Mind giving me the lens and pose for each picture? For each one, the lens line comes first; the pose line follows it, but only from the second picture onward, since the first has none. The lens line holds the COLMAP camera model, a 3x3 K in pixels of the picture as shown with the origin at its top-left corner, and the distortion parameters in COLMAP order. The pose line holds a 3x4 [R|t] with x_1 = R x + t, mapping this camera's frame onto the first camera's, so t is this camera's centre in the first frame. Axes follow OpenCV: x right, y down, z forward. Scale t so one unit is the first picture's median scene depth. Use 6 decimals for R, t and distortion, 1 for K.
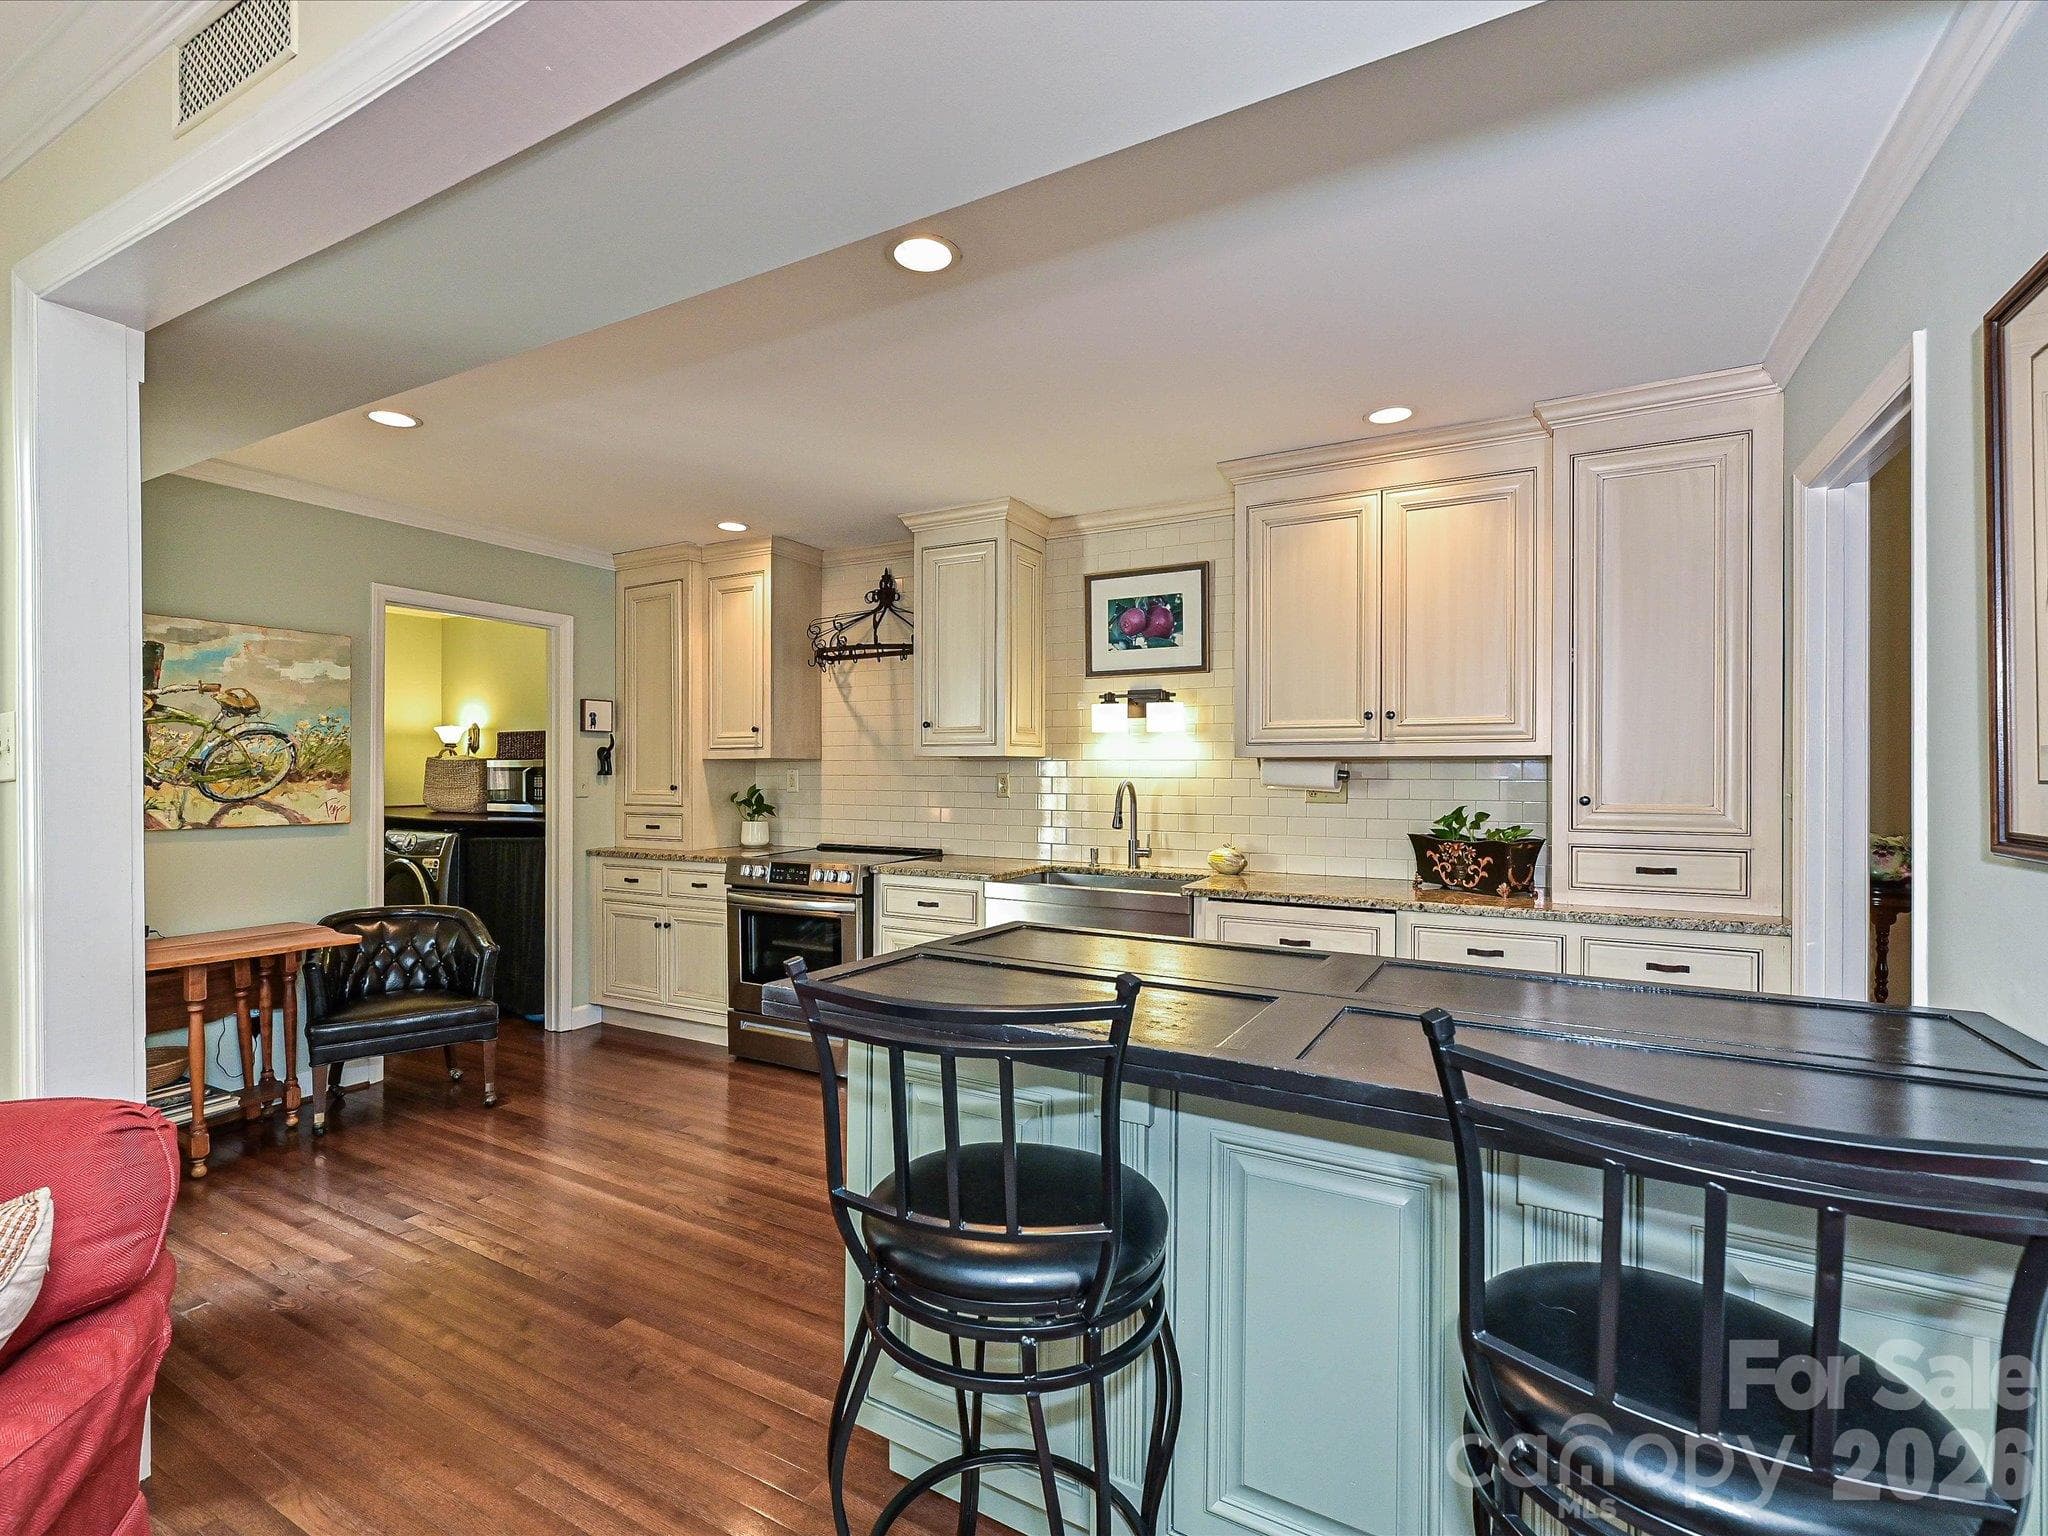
lens RADIAL K [[924.2, 0, 1014.8], [0, 924.2, 777.9], [0, 0, 1]] dist [-0.002178, 0.000047]
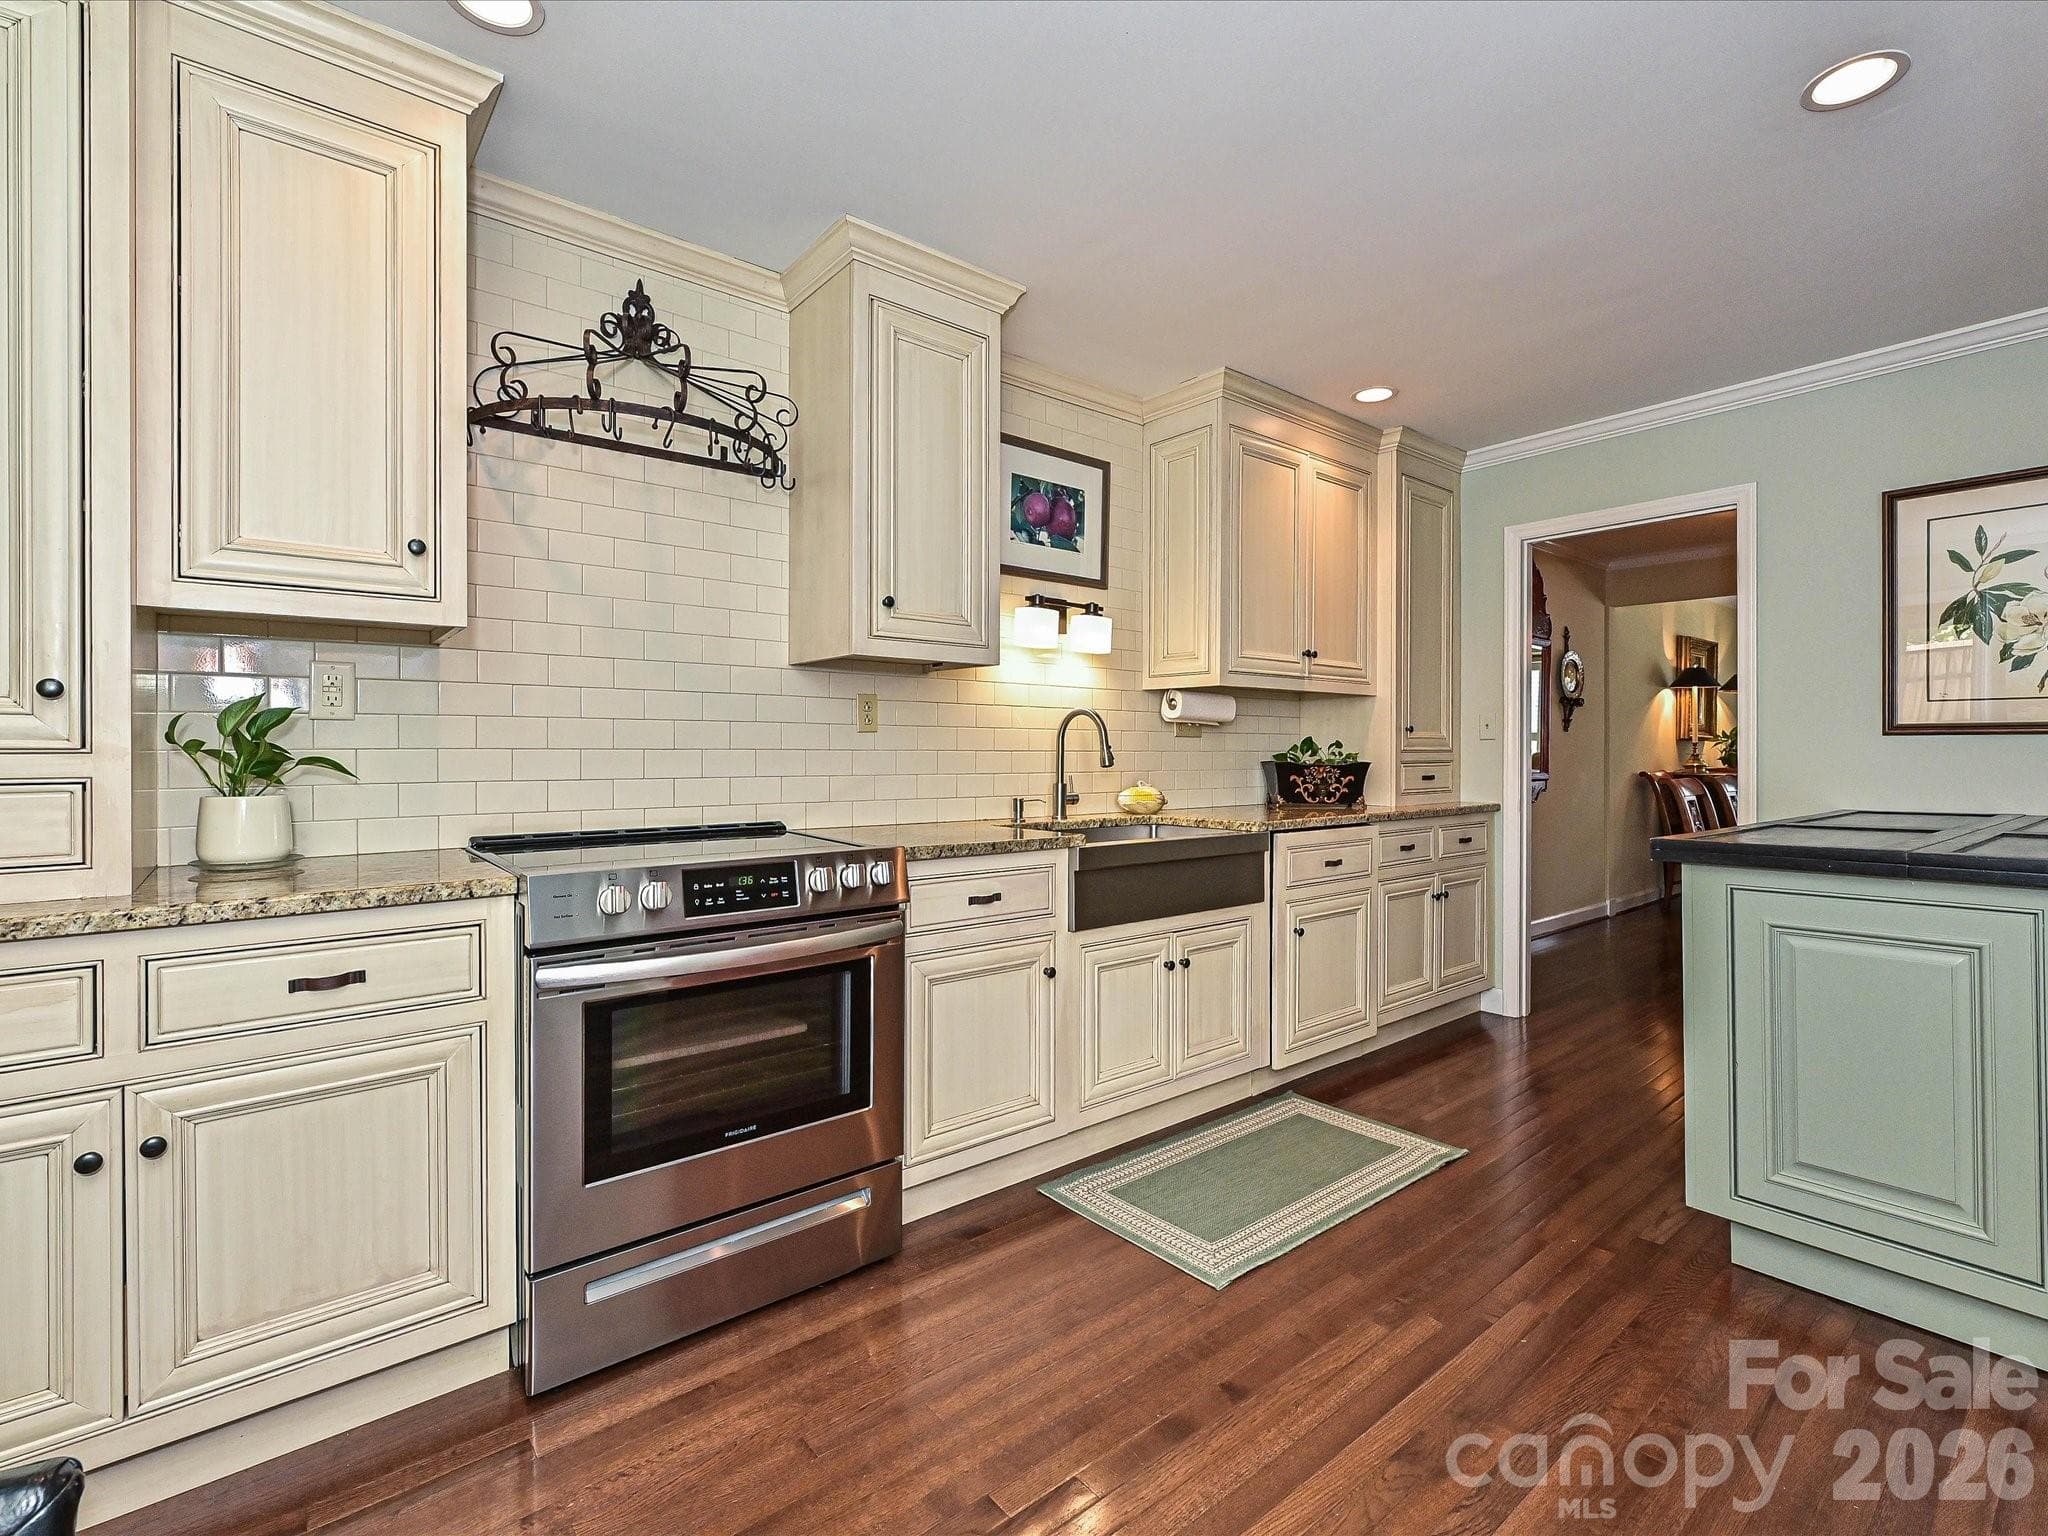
lens RADIAL K [[947.9, 0, 1029.0], [0, 947.9, 756.2], [0, 0, 1]] dist [0.002547, 0.000295]
pose [[0.368859, -0.007285, 0.929457, -0.597401], [0.005202, 0.999970, 0.005774, 0.035550], [-0.929471, 0.002706, 0.368886, 0.669334]]
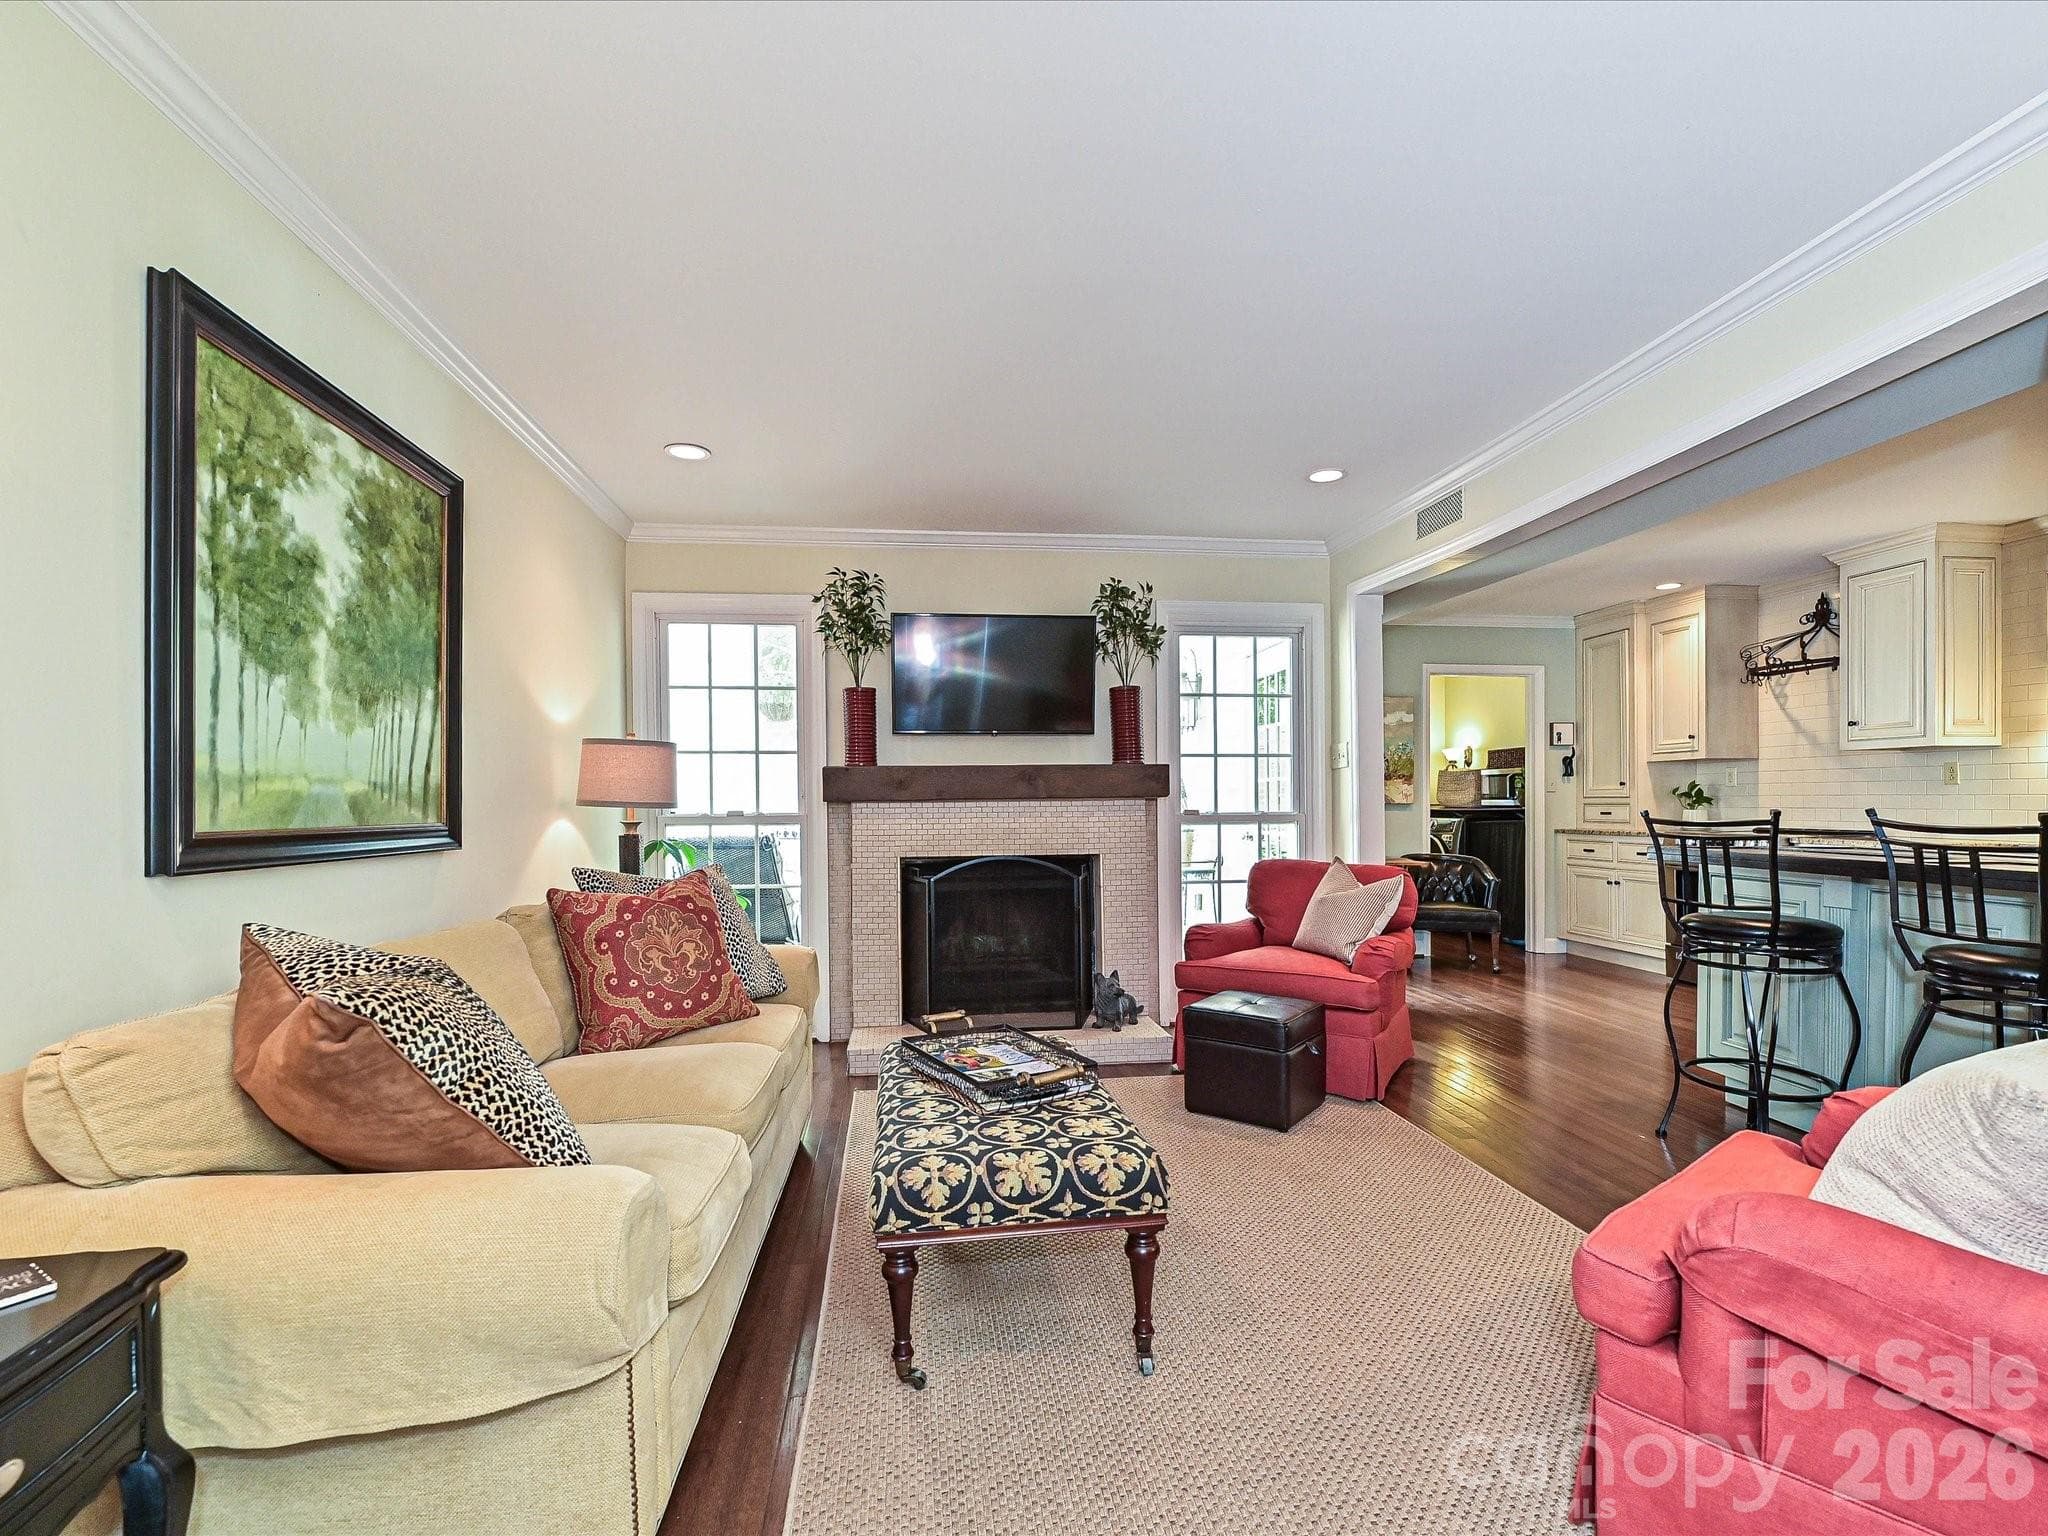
lens RADIAL K [[924.2, 0, 1025.0], [0, 924.2, 801.8], [0, 0, 1]] dist [-0.000988, -0.000108]
pose [[0.585082, -0.003590, -0.810966, 0.239700], [0.001575, 0.999993, -0.003291, 0.045042], [0.810973, 0.000648, 0.585084, -0.555971]]
